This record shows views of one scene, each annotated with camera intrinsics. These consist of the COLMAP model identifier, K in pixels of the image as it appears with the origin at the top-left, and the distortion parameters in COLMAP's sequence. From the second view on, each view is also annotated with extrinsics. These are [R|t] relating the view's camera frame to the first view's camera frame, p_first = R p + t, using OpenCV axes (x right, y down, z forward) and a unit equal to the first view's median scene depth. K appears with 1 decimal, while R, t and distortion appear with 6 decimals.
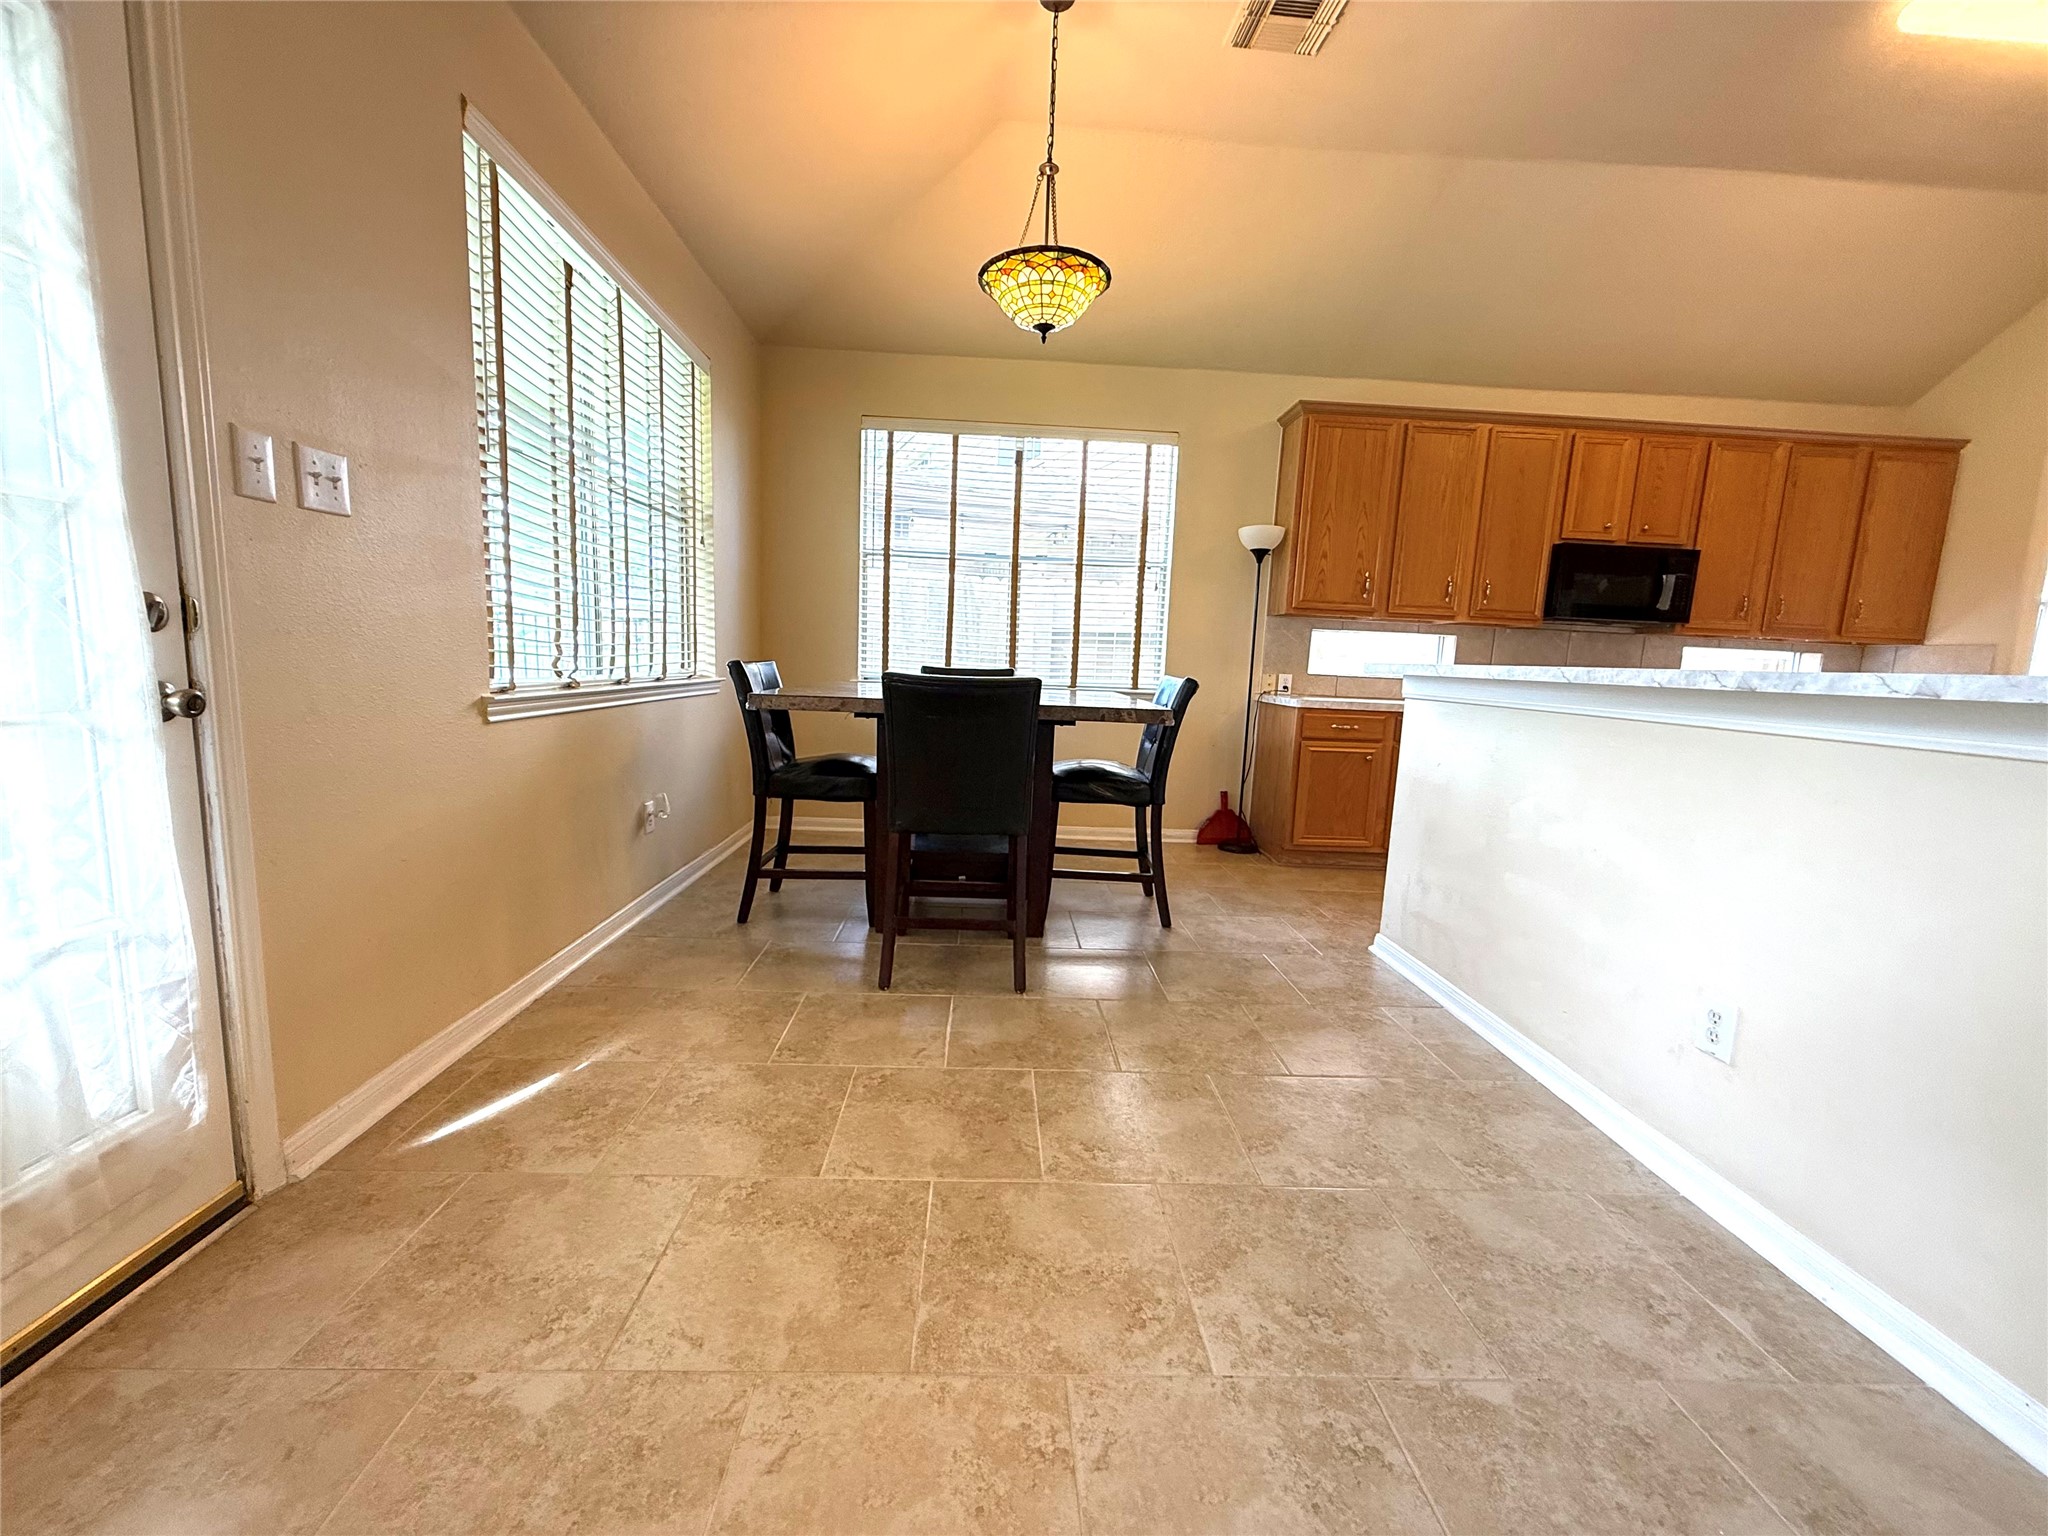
lens RADIAL K [[813.7, 0, 1017.7], [0, 813.7, 763.7], [0, 0, 1]] dist [-0.000244, 0.000565]
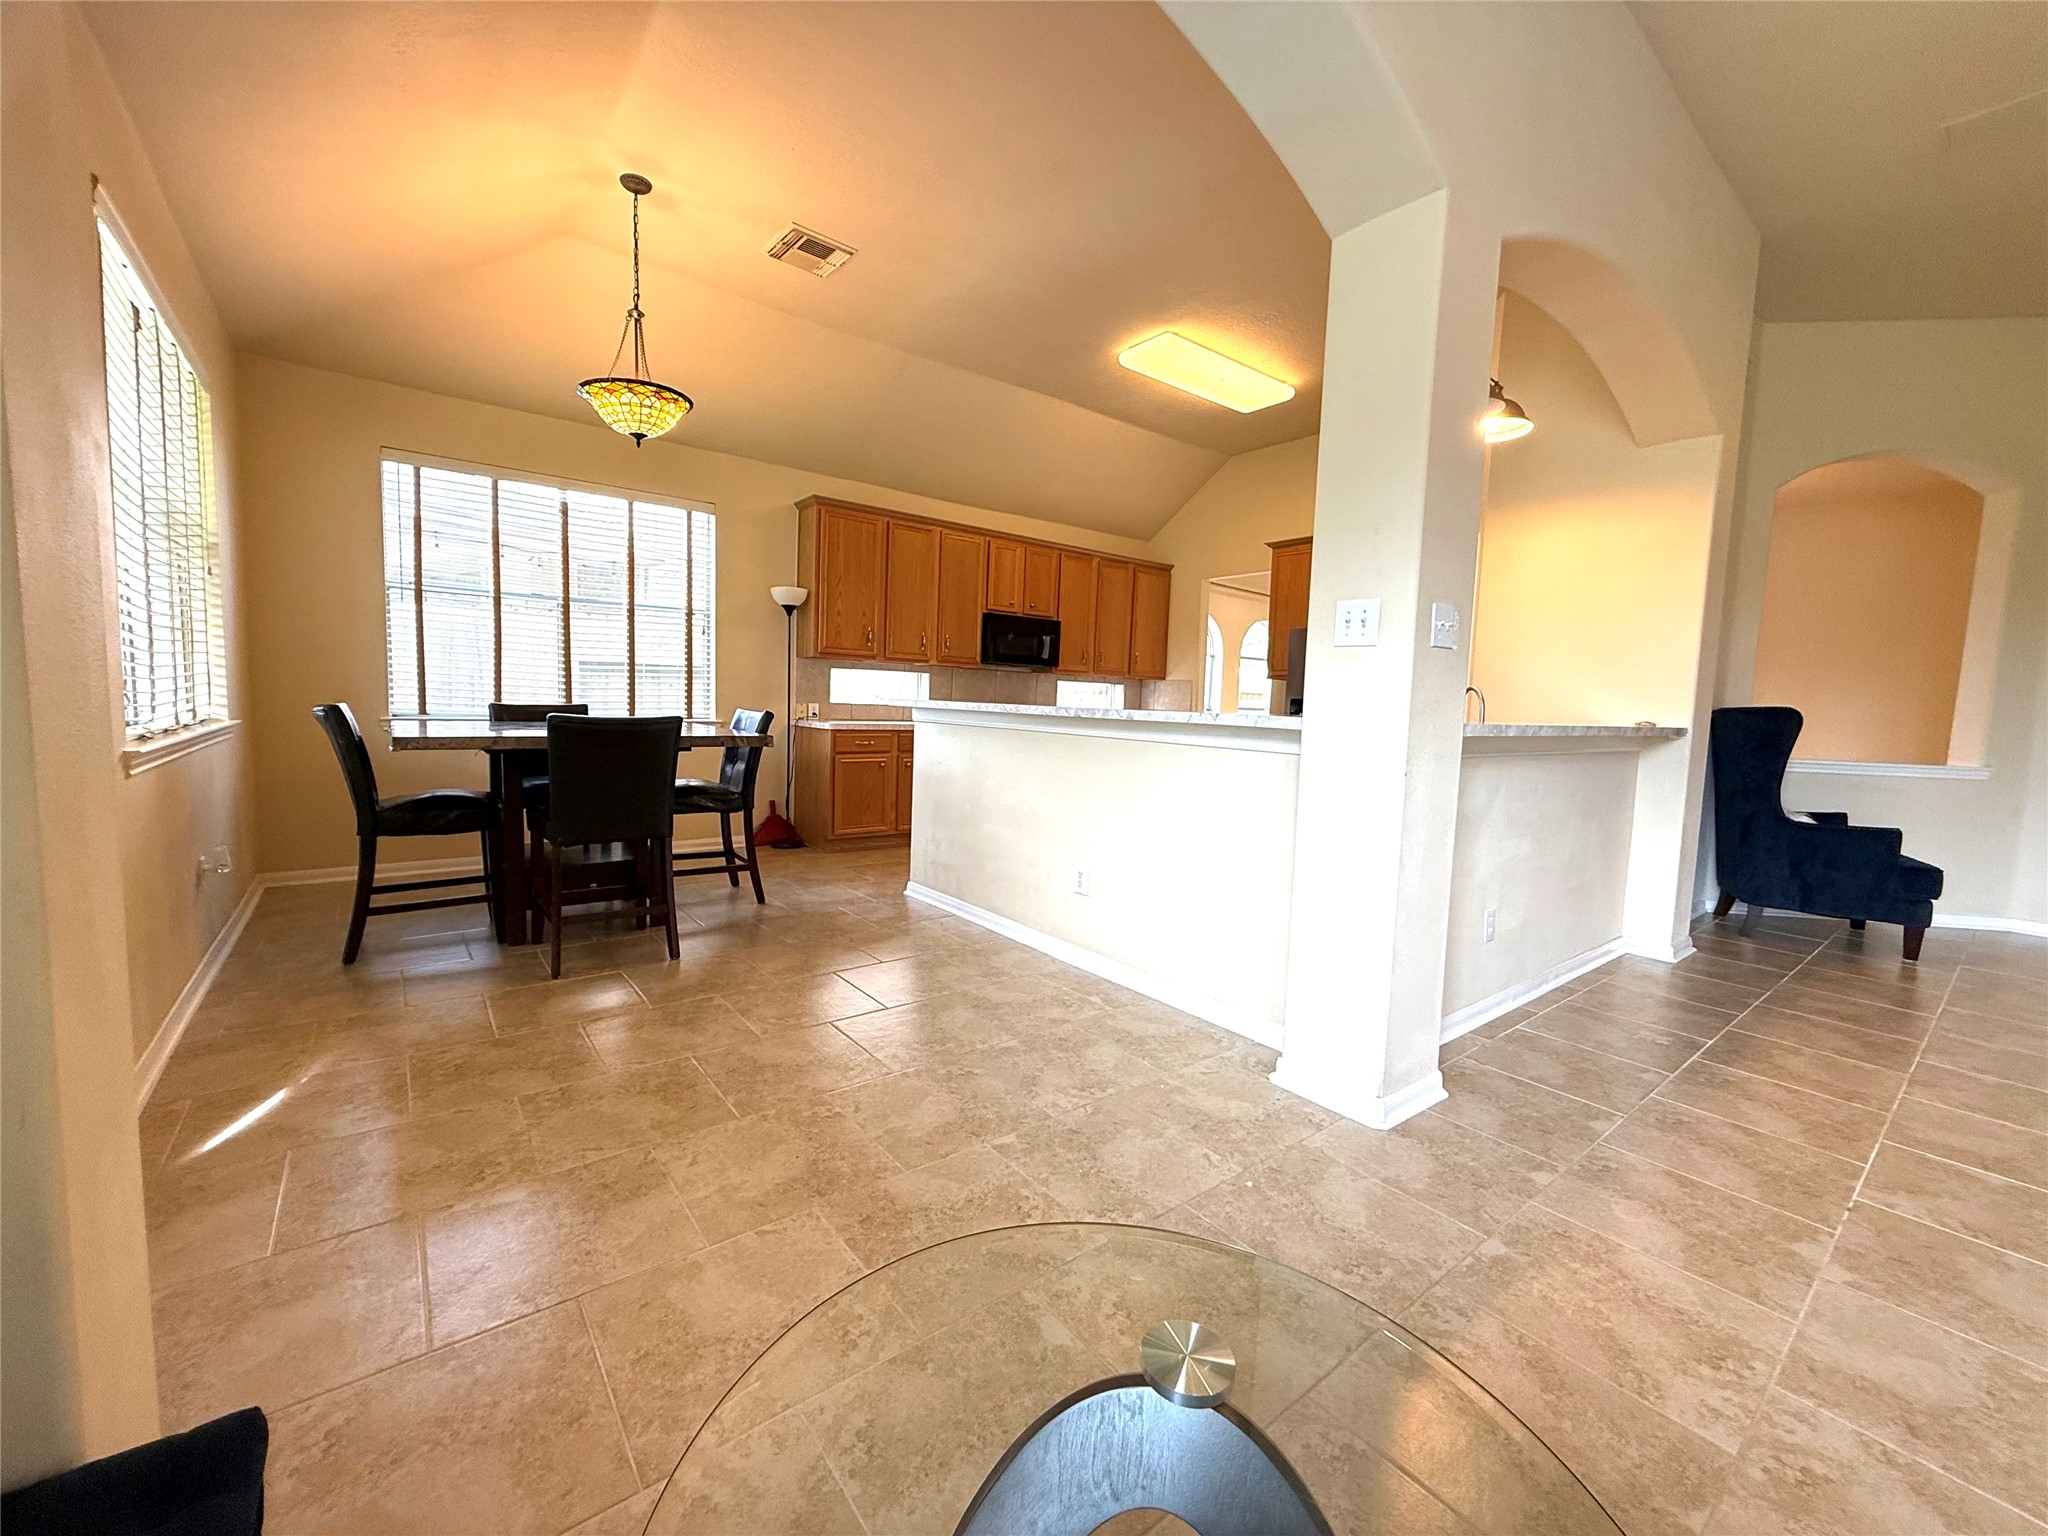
lens RADIAL K [[813.7, 0, 1025.2], [0, 813.7, 768.3], [0, 0, 1]] dist [-0.000244, 0.000565]
pose [[0.802972, -0.064245, 0.592544, -0.189428], [0.075348, 0.997139, 0.006006, 0.008699], [-0.591235, 0.039824, 0.805516, -0.243904]]
